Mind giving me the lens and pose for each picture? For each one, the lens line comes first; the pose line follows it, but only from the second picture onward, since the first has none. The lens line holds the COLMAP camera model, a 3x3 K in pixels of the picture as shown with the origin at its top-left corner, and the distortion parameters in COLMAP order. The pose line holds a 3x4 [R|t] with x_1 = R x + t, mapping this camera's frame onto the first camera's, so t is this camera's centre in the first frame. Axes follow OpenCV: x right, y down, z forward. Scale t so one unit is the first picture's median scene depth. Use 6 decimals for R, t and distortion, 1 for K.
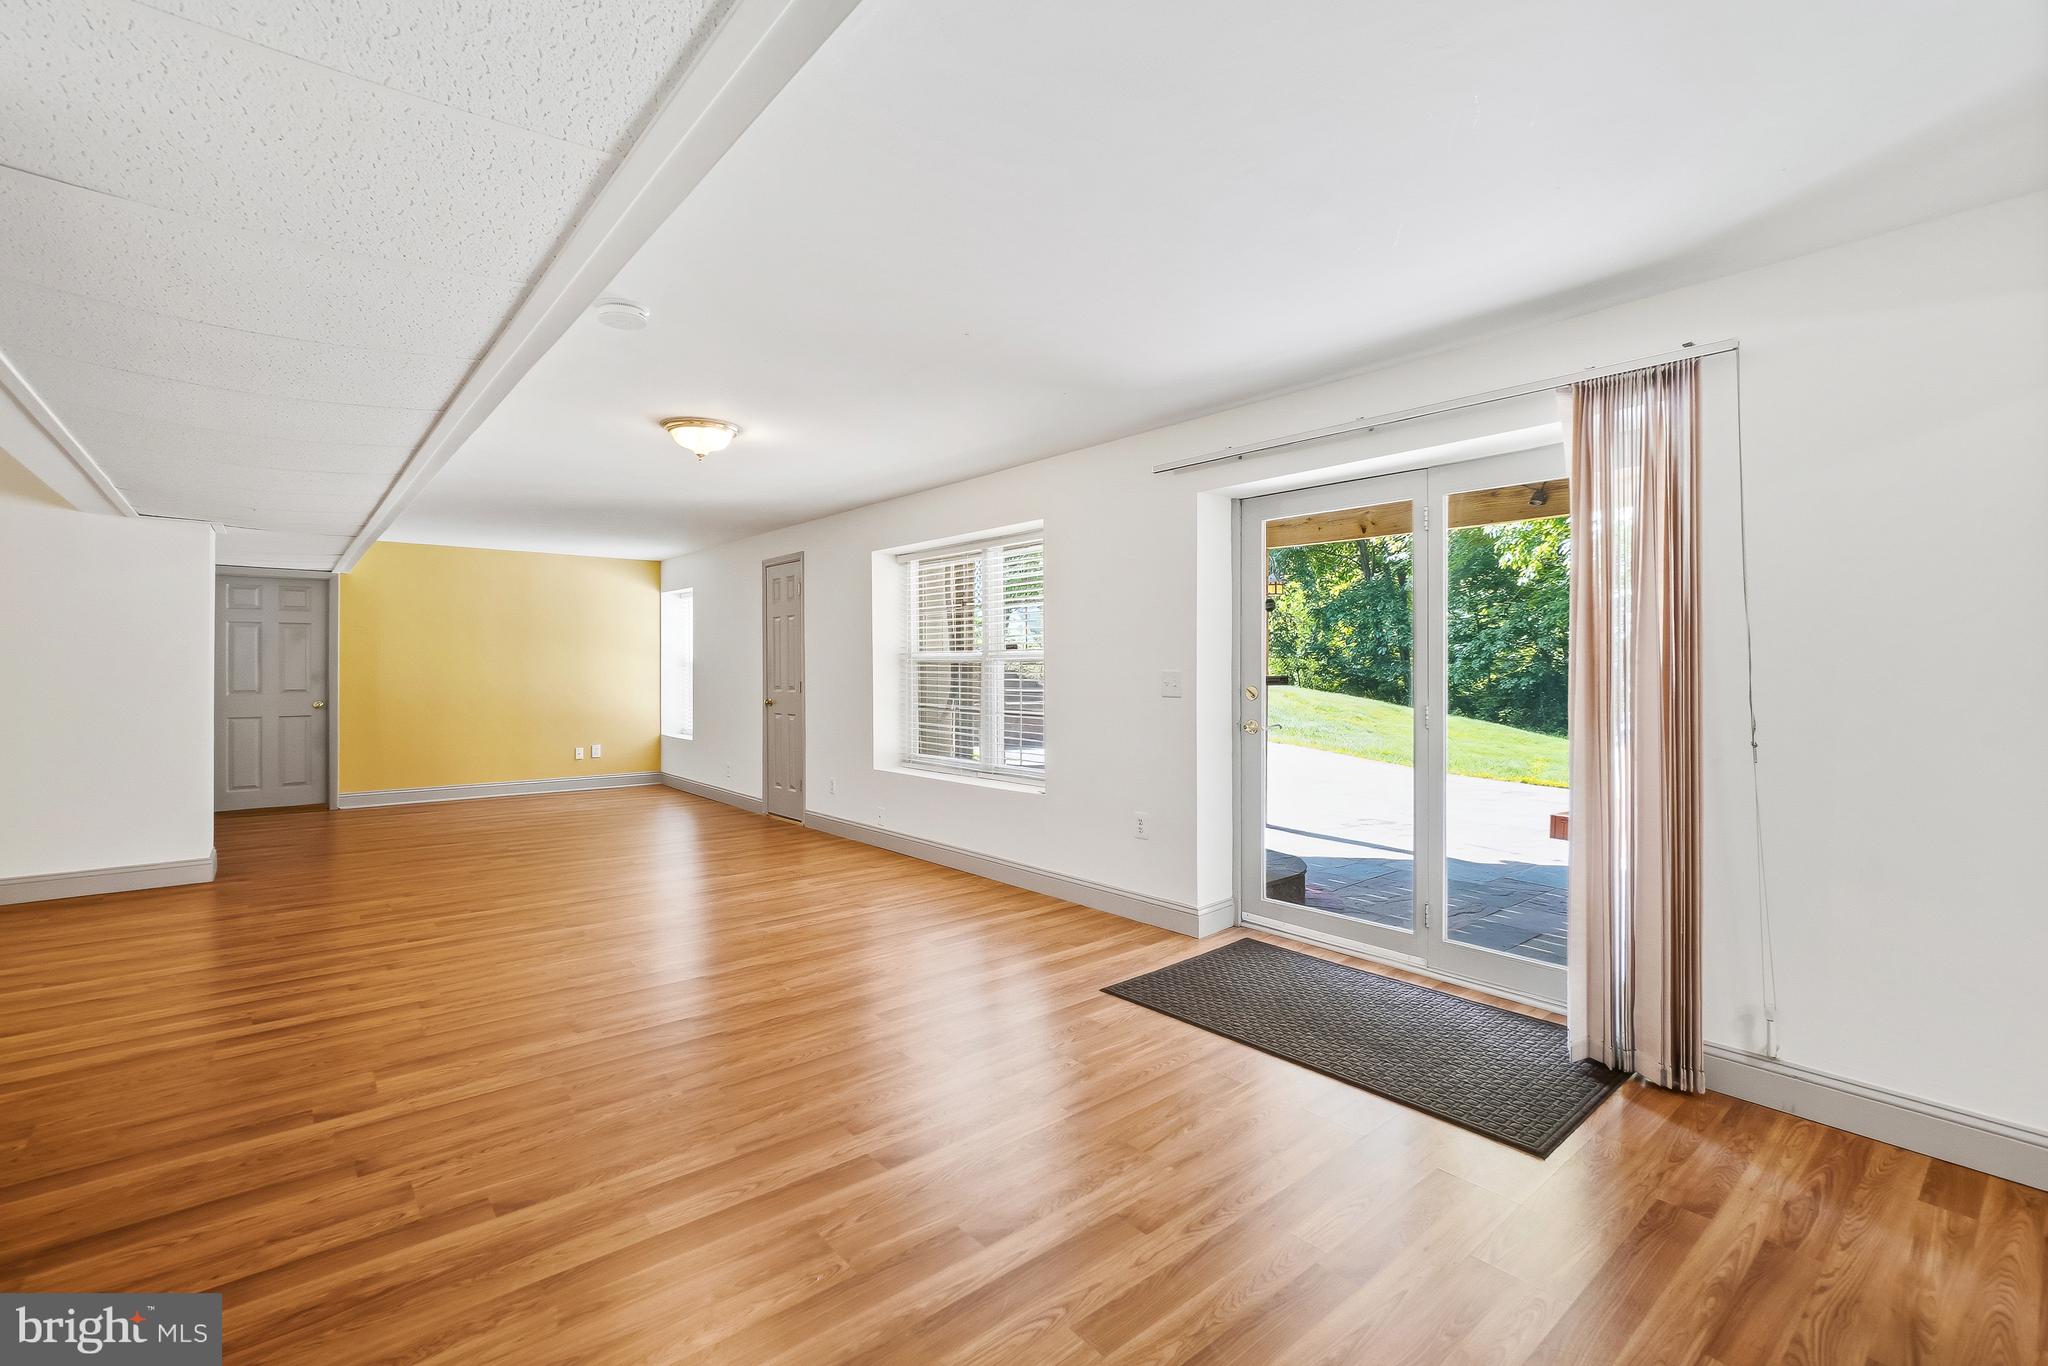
lens RADIAL K [[915.8, 0, 1022.1], [0, 915.8, 674.3], [0, 0, 1]] dist [-0.006060, 0.001562]
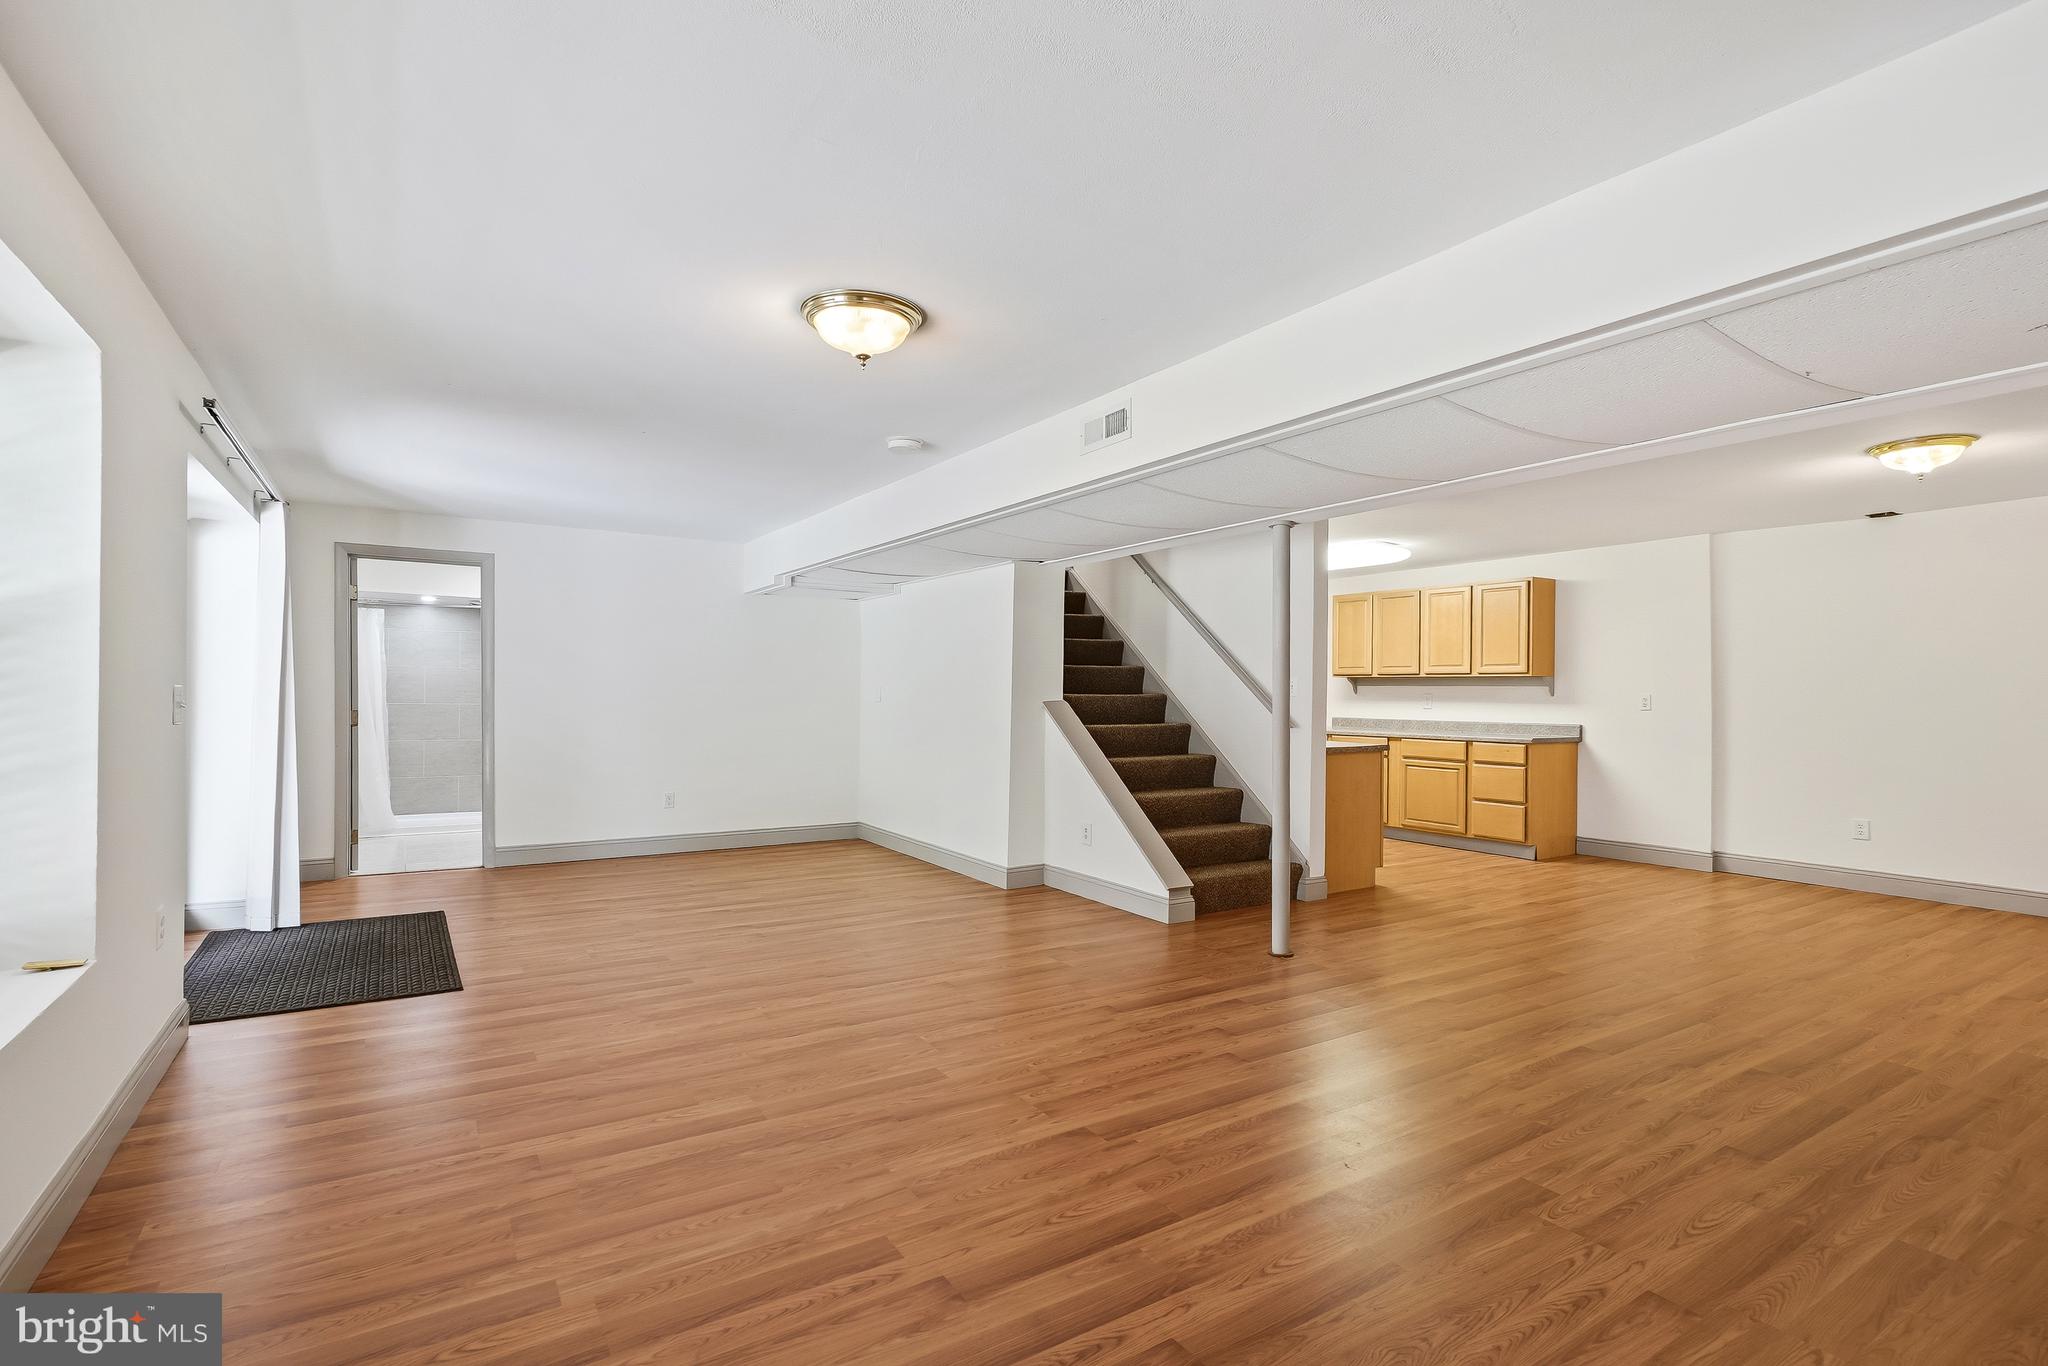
lens RADIAL K [[915.8, 0, 1026.2], [0, 915.8, 683.6], [0, 0, 1]] dist [-0.006060, 0.001562]
pose [[-0.993035, -0.007921, 0.117550, -0.638883], [-0.007409, 0.999961, 0.004794, -0.001263], [-0.117584, 0.003889, -0.993055, 1.902798]]
